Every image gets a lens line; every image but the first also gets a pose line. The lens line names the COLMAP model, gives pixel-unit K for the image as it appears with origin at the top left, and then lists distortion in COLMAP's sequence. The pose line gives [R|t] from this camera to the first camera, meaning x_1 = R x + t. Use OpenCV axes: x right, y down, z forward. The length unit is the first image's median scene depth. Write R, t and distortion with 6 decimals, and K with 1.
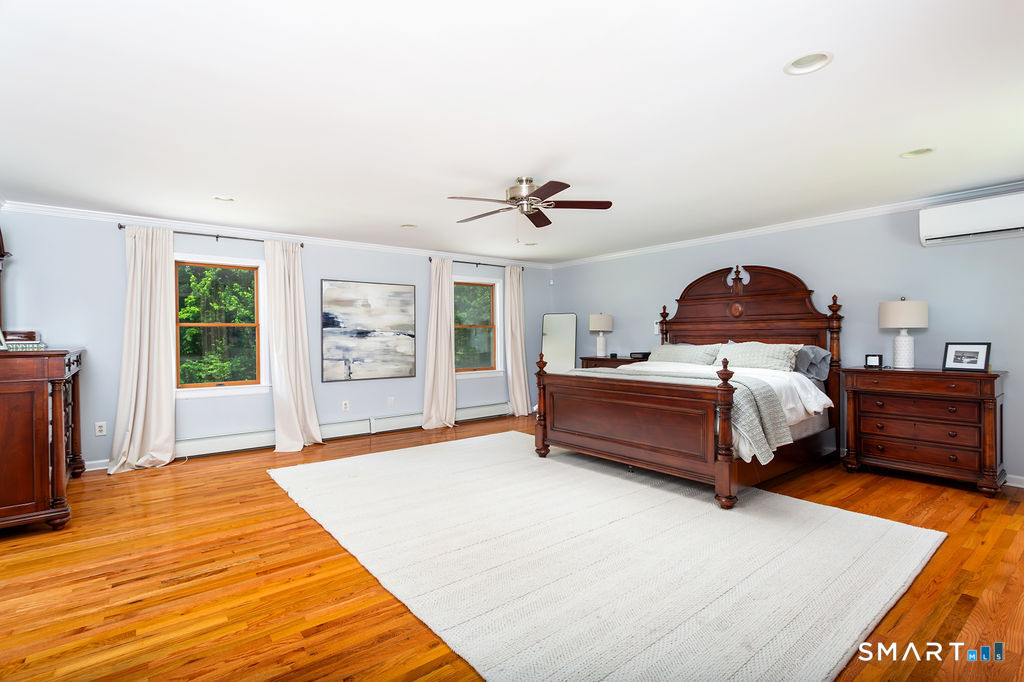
lens RADIAL K [[482.8, 0, 509.5], [0, 482.8, 341.5], [0, 0, 1]] dist [-0.000020, -0.000125]
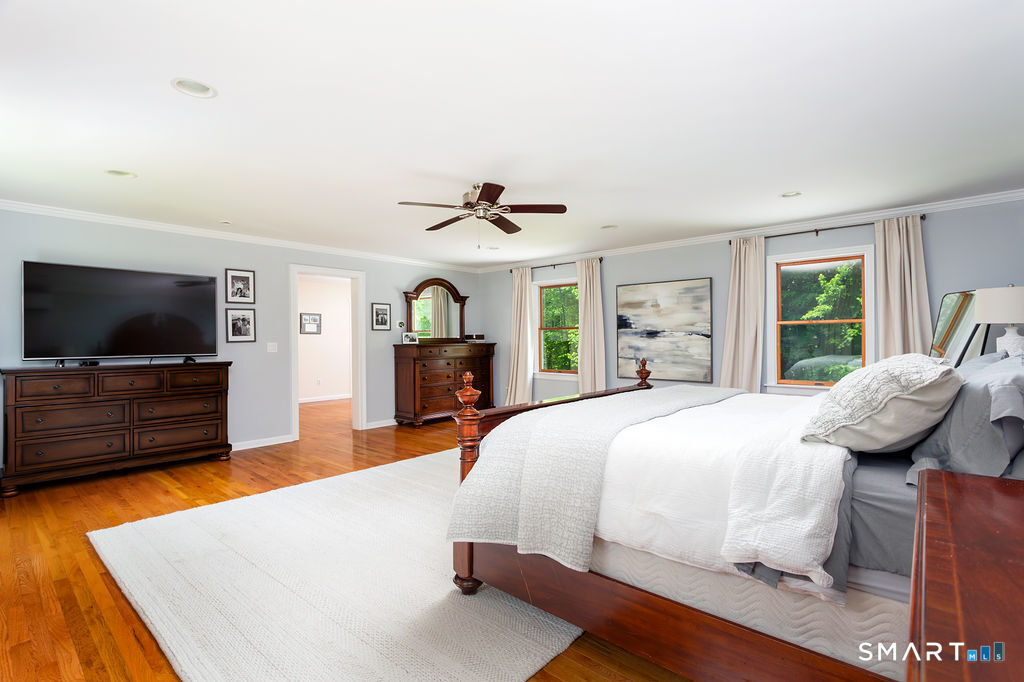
lens RADIAL K [[482.8, 0, 509.5], [0, 482.8, 341.5], [0, 0, 1]] dist [-0.000020, -0.000125]
pose [[0.178483, 0.010321, -0.983889, 0.639810], [-0.005520, 0.999940, 0.009488, -0.008349], [0.983927, 0.003738, 0.178529, 0.530326]]
